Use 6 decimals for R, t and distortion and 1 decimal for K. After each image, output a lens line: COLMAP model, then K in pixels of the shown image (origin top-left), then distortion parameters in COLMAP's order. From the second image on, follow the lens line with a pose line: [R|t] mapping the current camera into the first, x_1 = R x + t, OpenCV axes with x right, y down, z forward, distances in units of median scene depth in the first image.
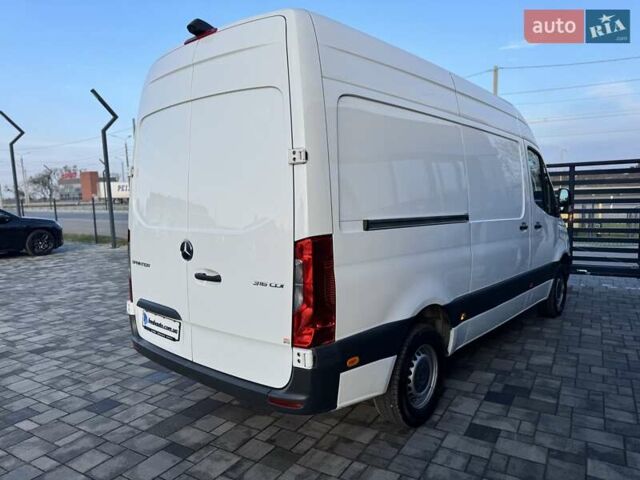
lens RADIAL K [[455.2, 0, 318.1], [0, 455.2, 236.6], [0, 0, 1]] dist [0.007032, -0.007718]
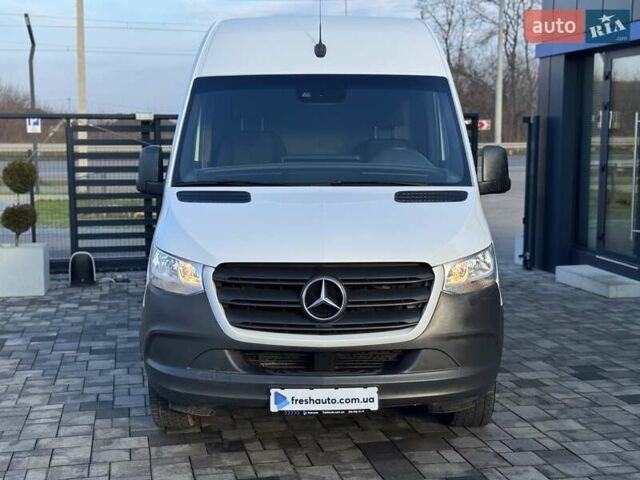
lens RADIAL K [[889.8, 0, 319.9], [0, 889.8, 246.2], [0, 0, 1]] dist [0.119181, -0.053553]
pose [[0.726475, -0.054440, 0.685033, -1.358233], [0.047807, 0.998446, 0.028649, 0.016416], [-0.685527, 0.011937, 0.727949, 0.053735]]
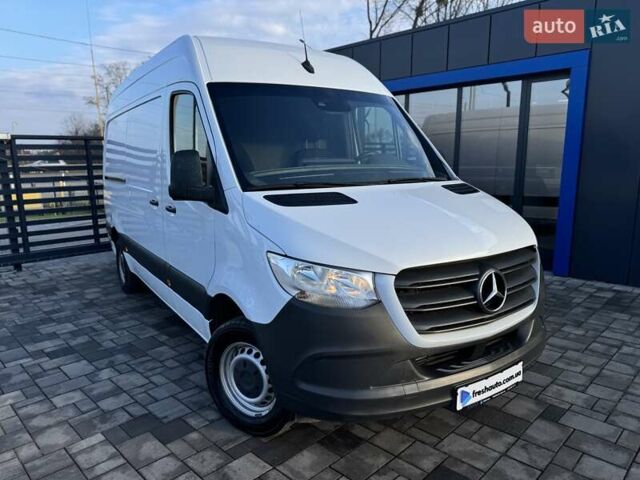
lens RADIAL K [[454.0, 0, 320.9], [0, 454.0, 238.4], [0, 0, 1]] dist [0.006695, -0.004431]
pose [[0.243173, -0.139573, 0.959889, -1.172250], [0.099164, 0.987986, 0.118537, -0.055756], [-0.964901, 0.066361, 0.254092, 1.086980]]
